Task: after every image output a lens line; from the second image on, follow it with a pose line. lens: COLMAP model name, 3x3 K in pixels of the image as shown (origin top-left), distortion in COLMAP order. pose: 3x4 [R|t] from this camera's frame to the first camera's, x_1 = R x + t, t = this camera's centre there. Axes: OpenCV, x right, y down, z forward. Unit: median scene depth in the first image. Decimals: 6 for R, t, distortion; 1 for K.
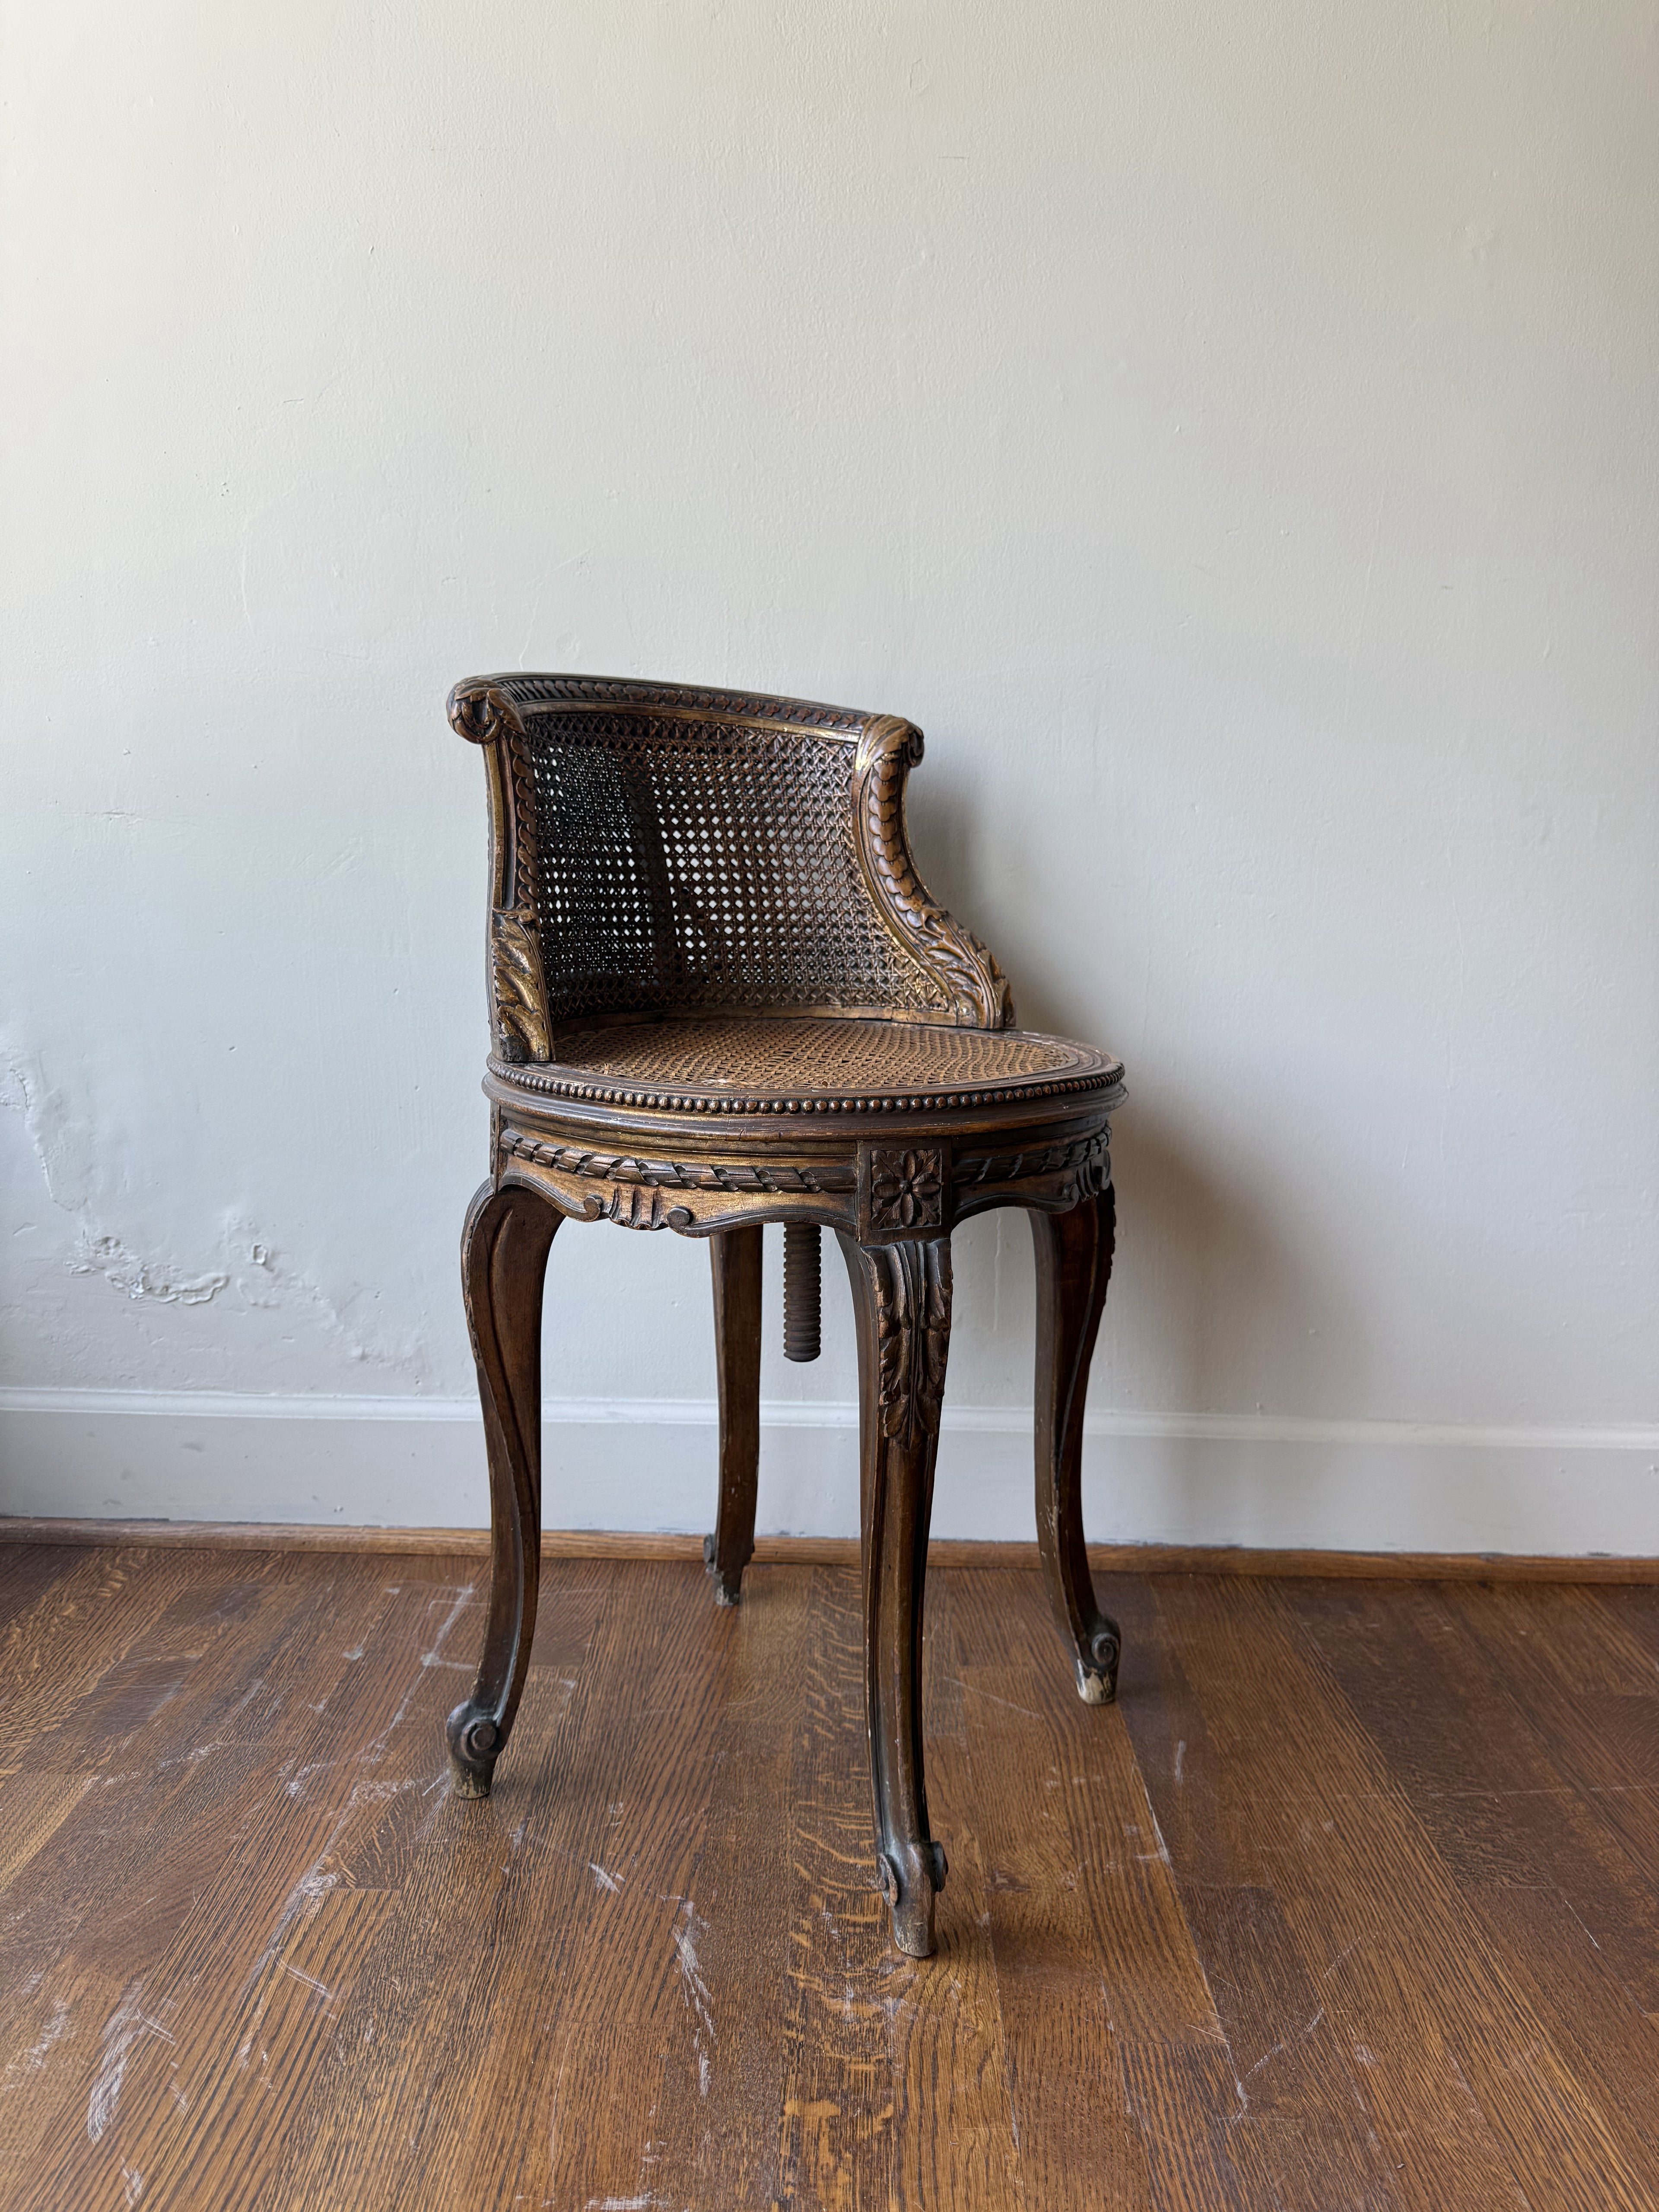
lens RADIAL K [[1668.7, 0, 831.0], [0, 1668.7, 1113.1], [0, 0, 1]] dist [0.001080, -0.009102]
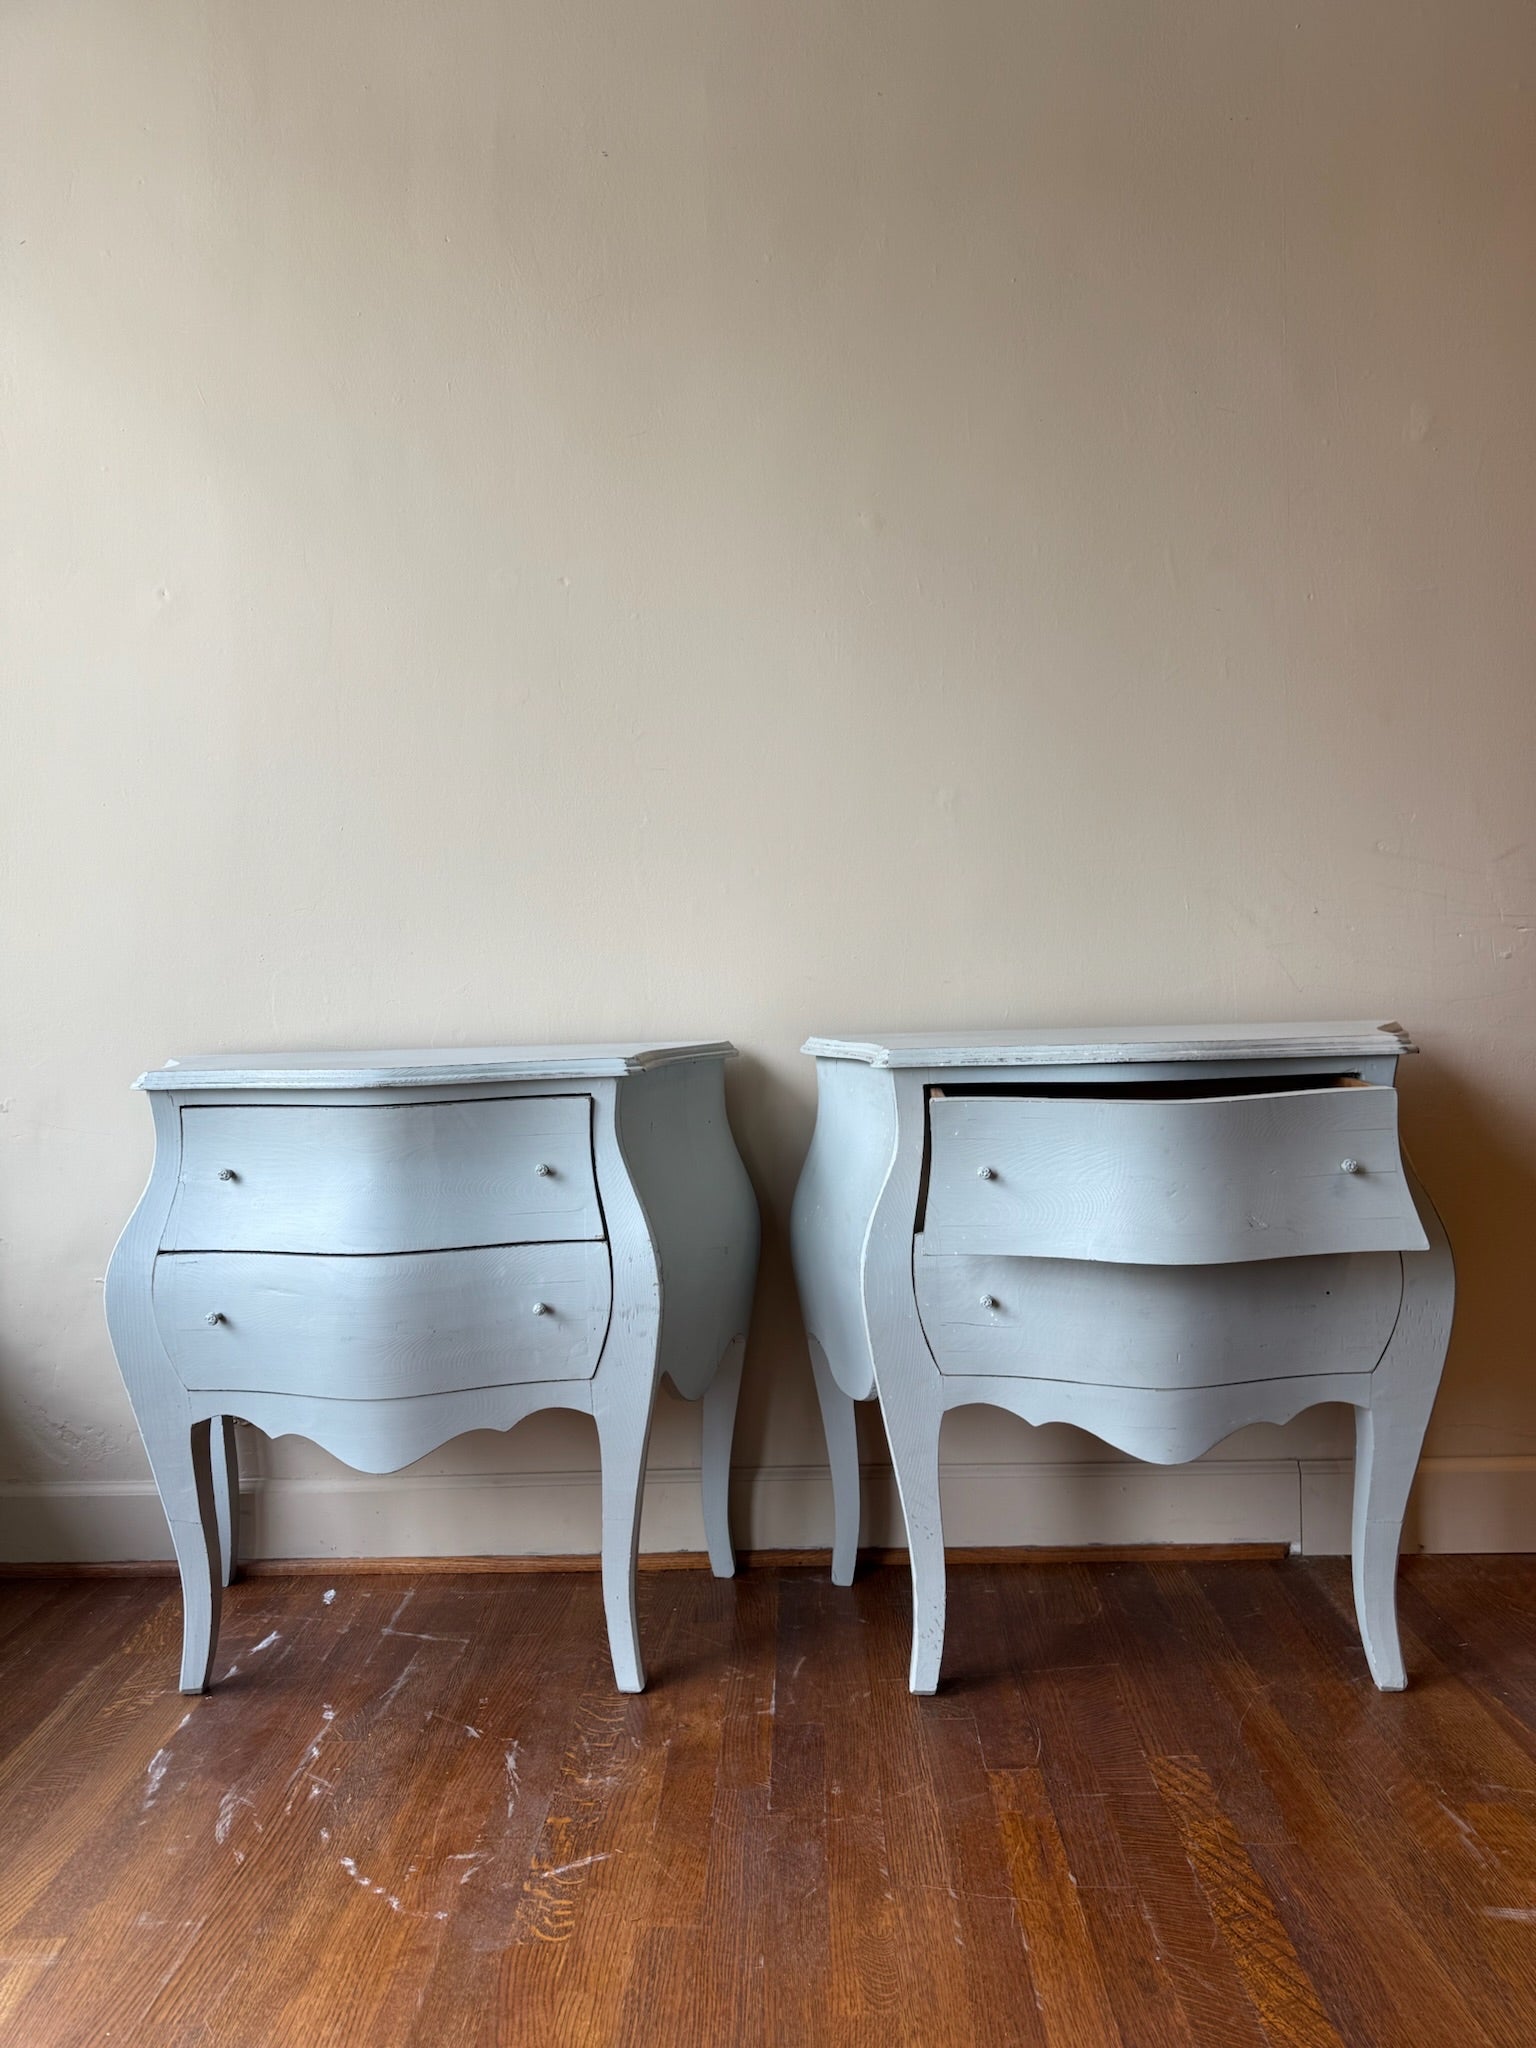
lens RADIAL K [[1539.2, 0, 757.3], [0, 1539.2, 1023.7], [0, 0, 1]] dist [0.003746, -0.001682]
pose [[0.998713, -0.047639, -0.017379, 0.233679], [0.045556, 0.993413, -0.105148, -0.132183], [0.022274, 0.104221, 0.994305, -0.749807]]
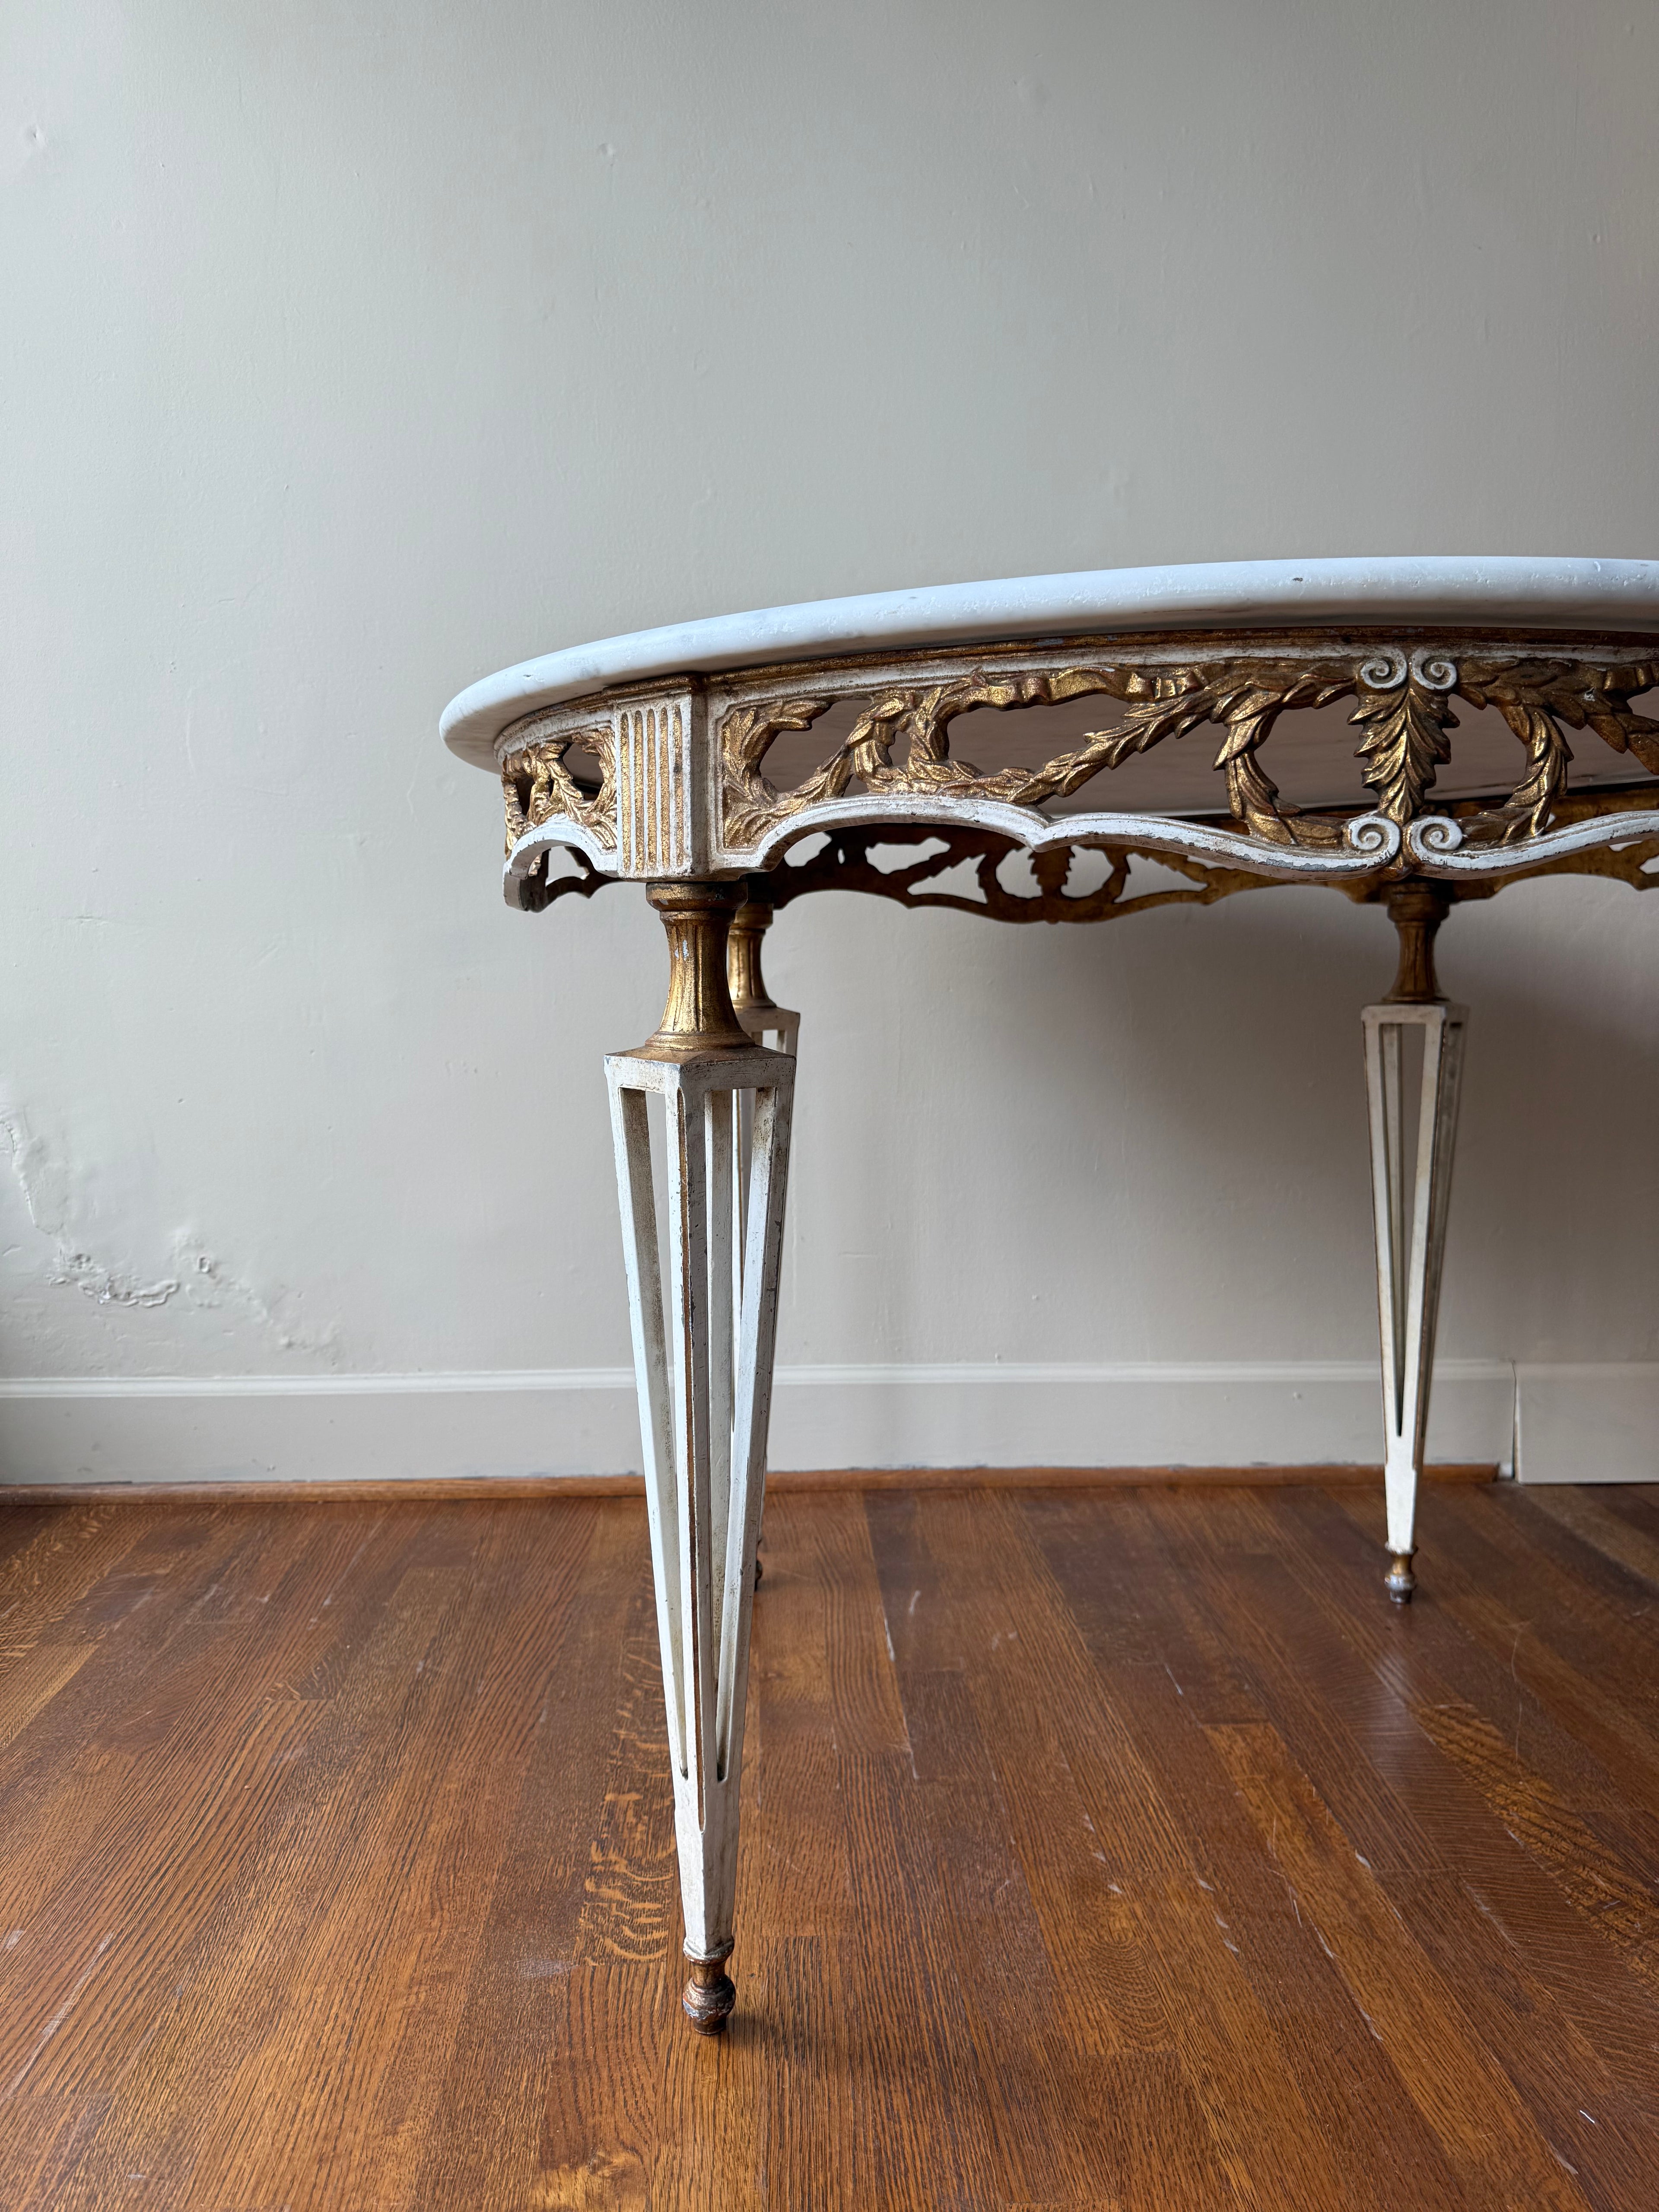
lens RADIAL K [[1668.4, 0, 841.3], [0, 1668.4, 1108.4], [0, 0, 1]] dist [0.004450, -0.010666]
pose [[0.997555, -0.024443, 0.065466, 0.073158], [0.027000, 0.998896, -0.038454, 0.037473], [-0.064454, 0.040127, 0.997114, -0.376615]]
